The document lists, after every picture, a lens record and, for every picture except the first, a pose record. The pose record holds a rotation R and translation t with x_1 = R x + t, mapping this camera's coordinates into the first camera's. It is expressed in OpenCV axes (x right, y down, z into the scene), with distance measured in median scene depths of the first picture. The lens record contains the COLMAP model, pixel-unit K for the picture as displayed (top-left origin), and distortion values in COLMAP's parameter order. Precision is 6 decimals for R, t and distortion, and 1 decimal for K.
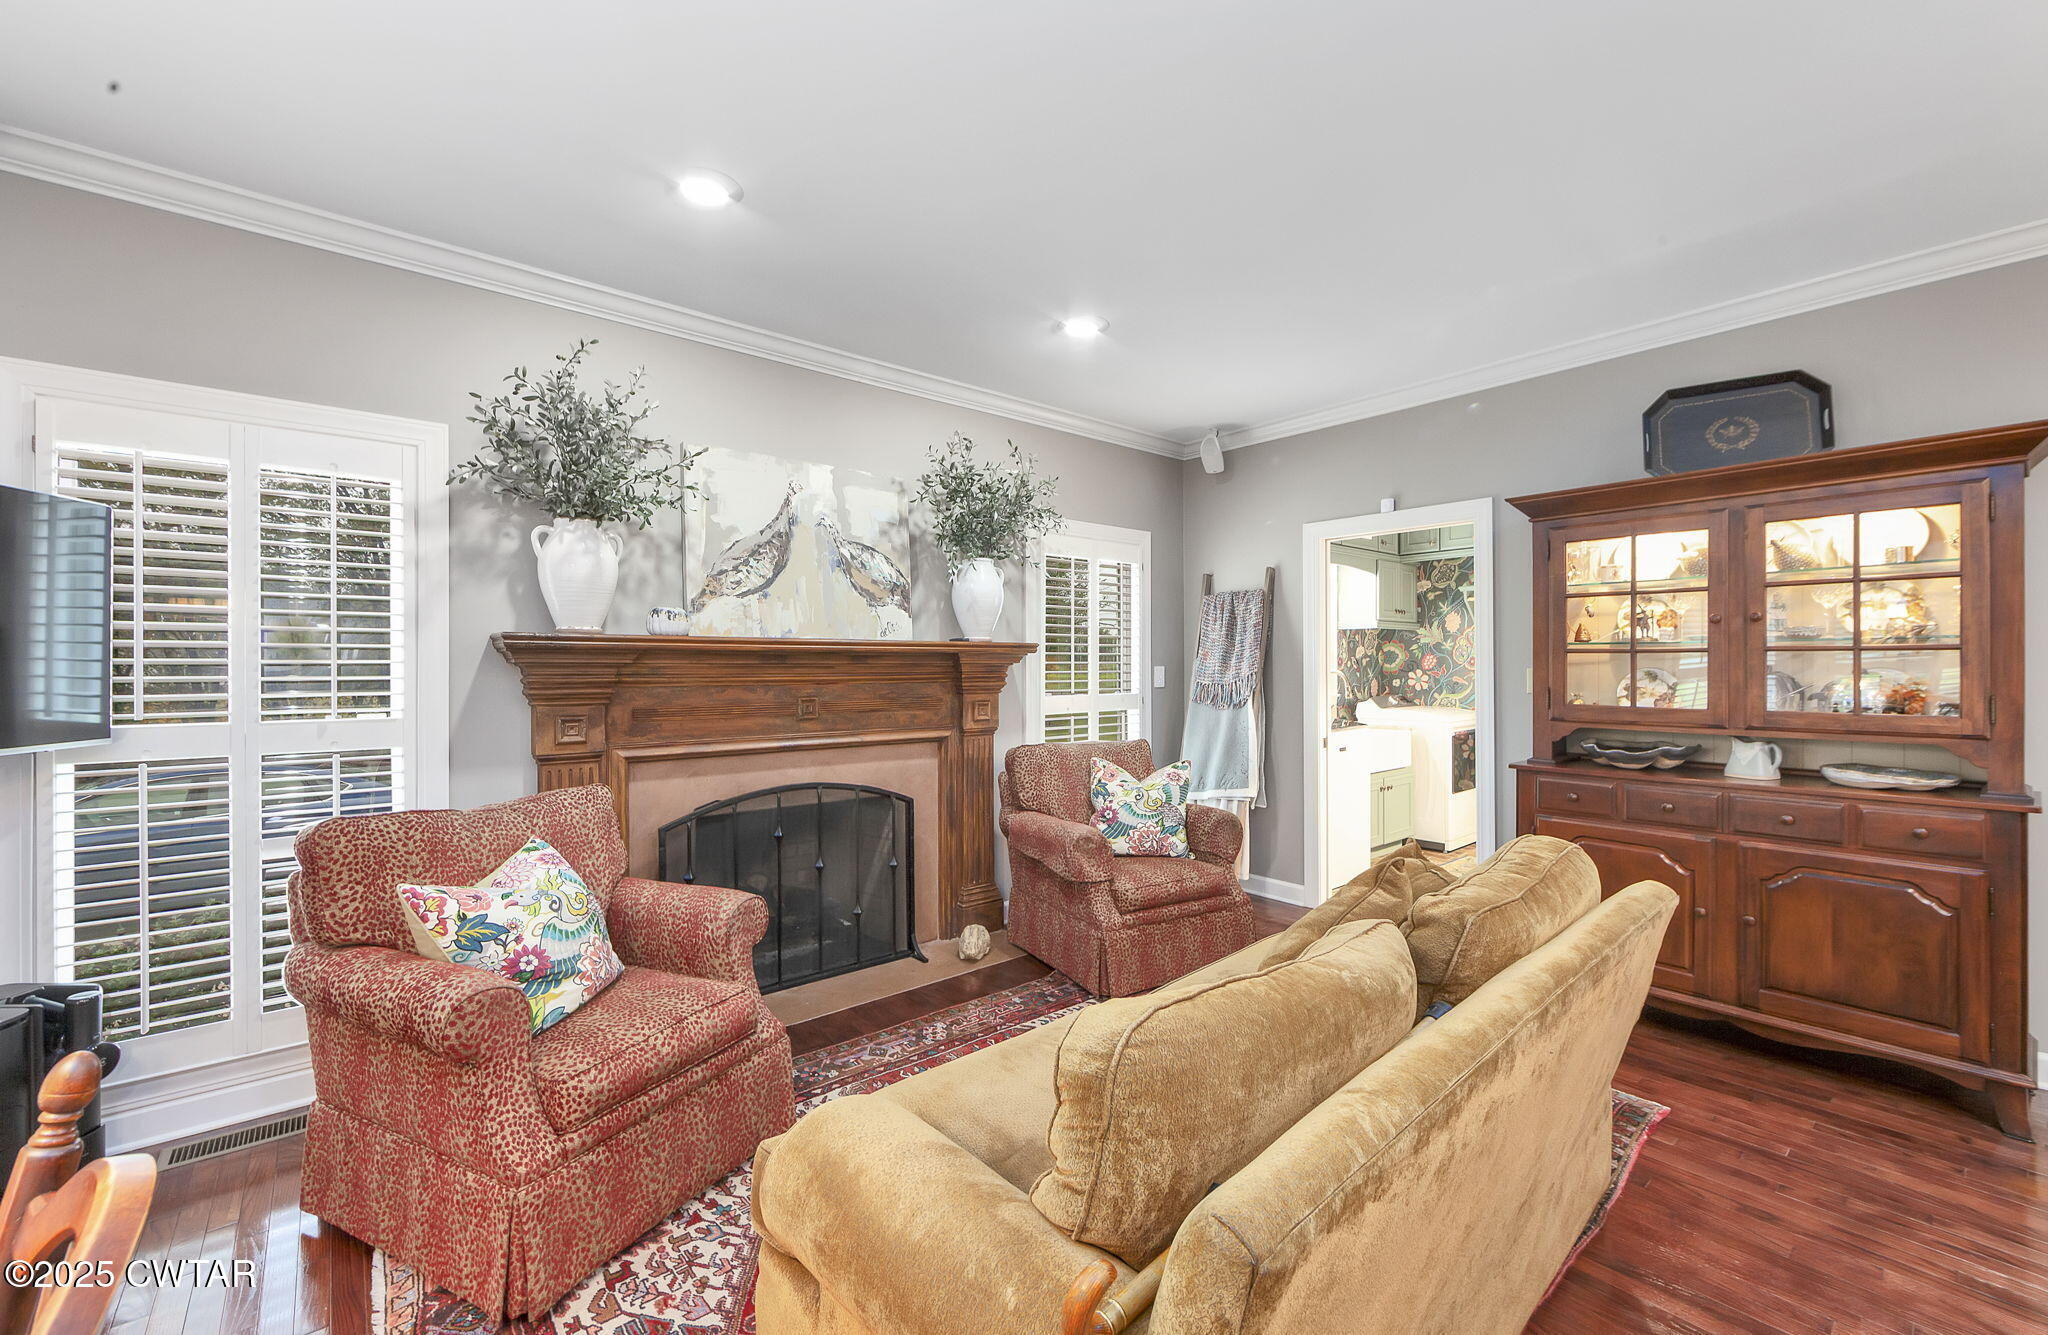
lens RADIAL K [[823.8, 0, 1012.4], [0, 823.8, 669.4], [0, 0, 1]] dist [-0.001155, 0.000109]
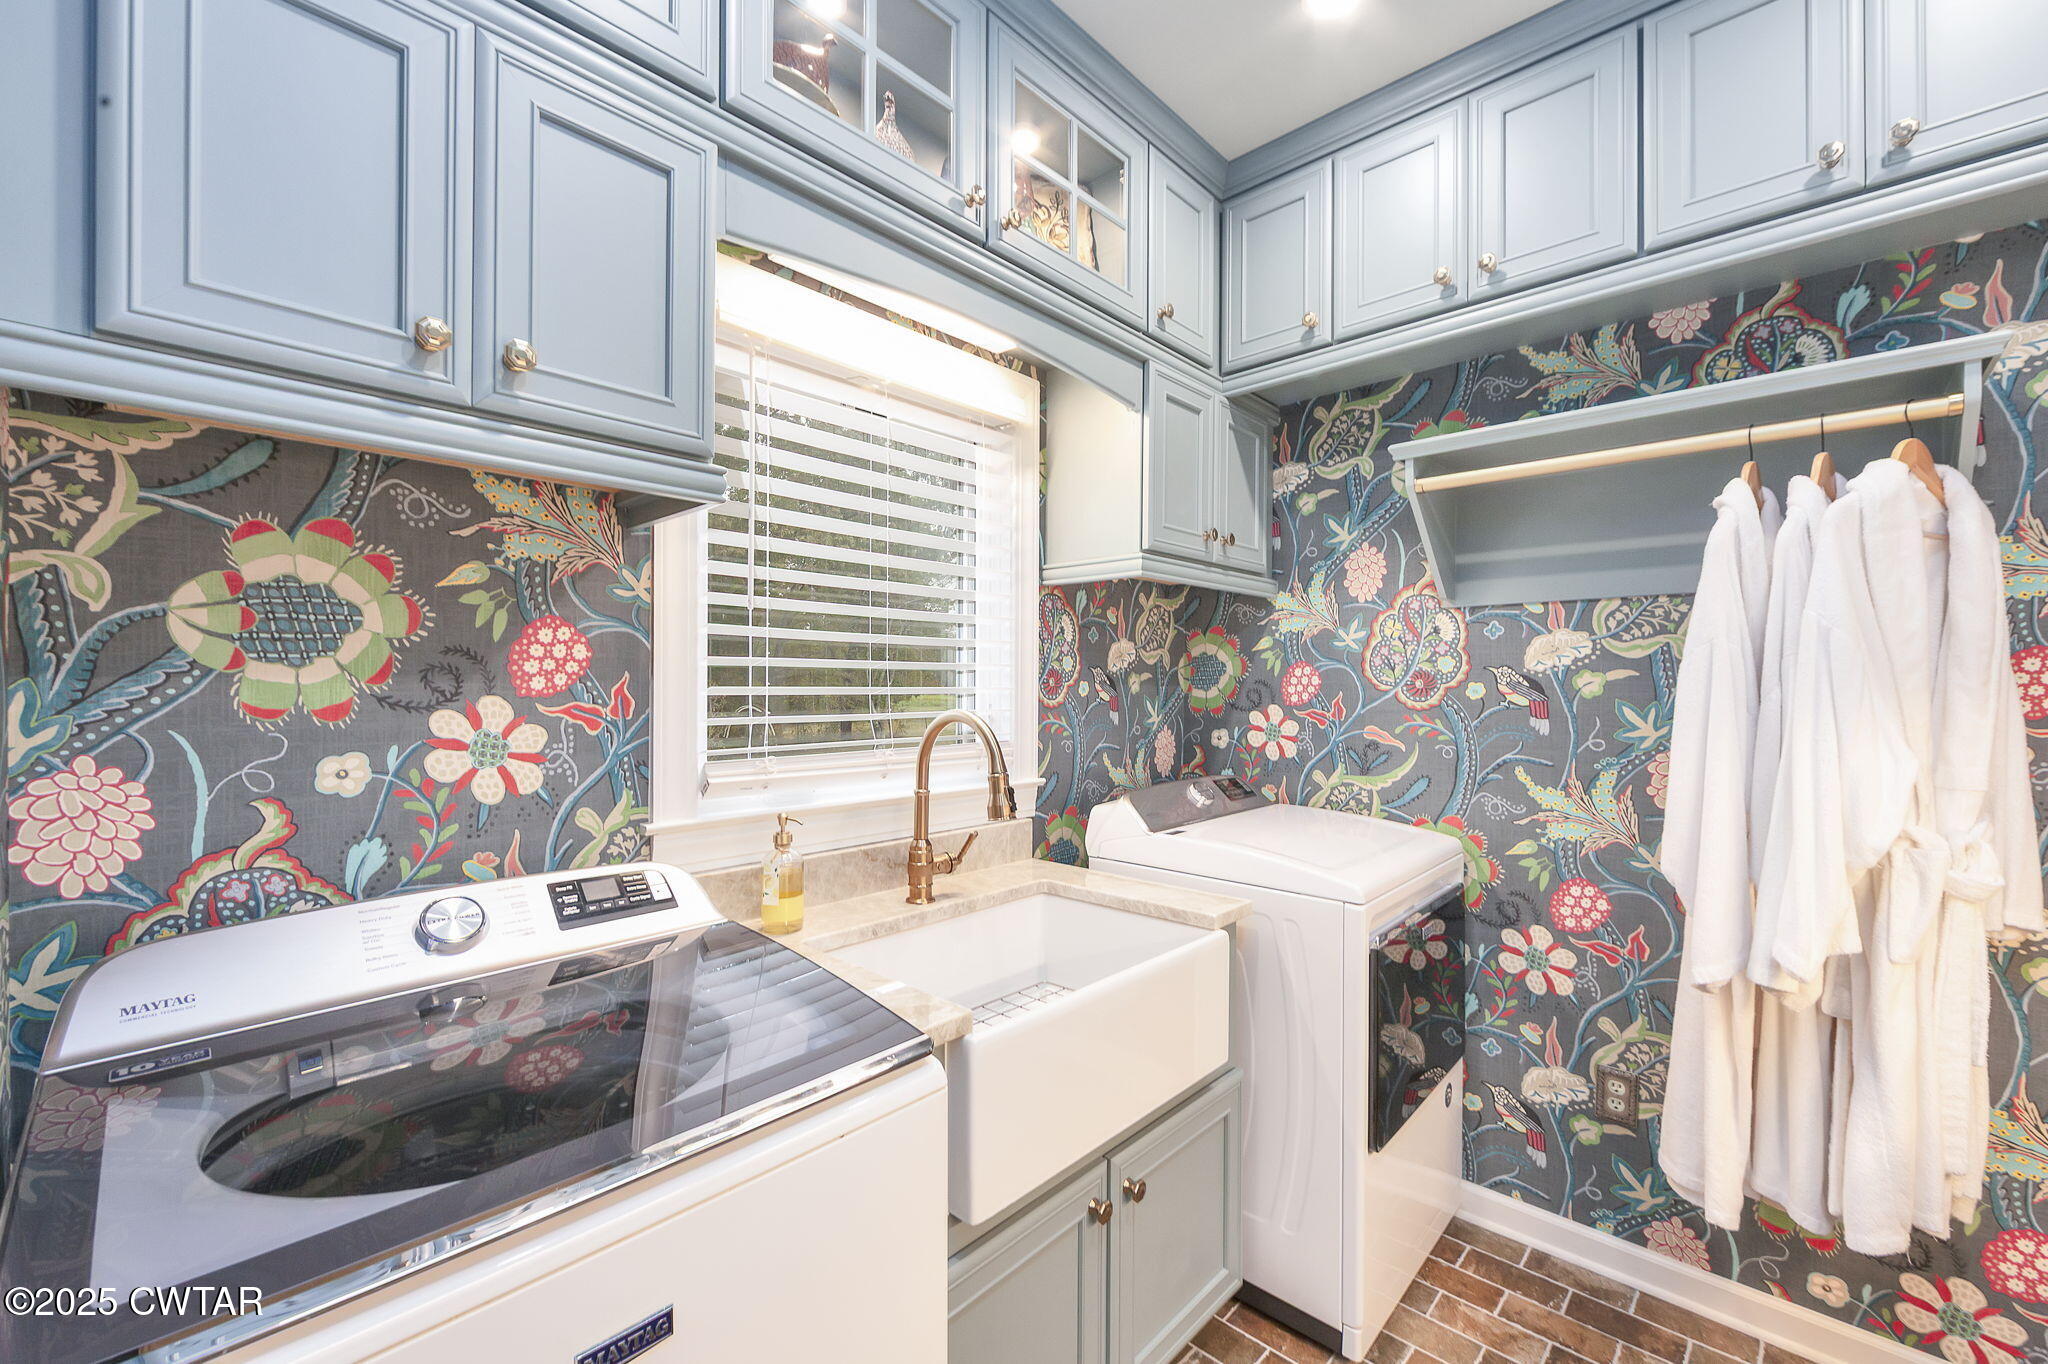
lens RADIAL K [[830.0, 0, 1030.1], [0, 830.0, 690.2], [0, 0, 1]] dist [-0.004656, -0.000473]
pose [[0.991423, 0.007654, 0.130467, 0.337633], [-0.007672, 0.999971, -0.000367, -0.005435], [-0.130466, -0.000637, 0.991453, 0.648403]]
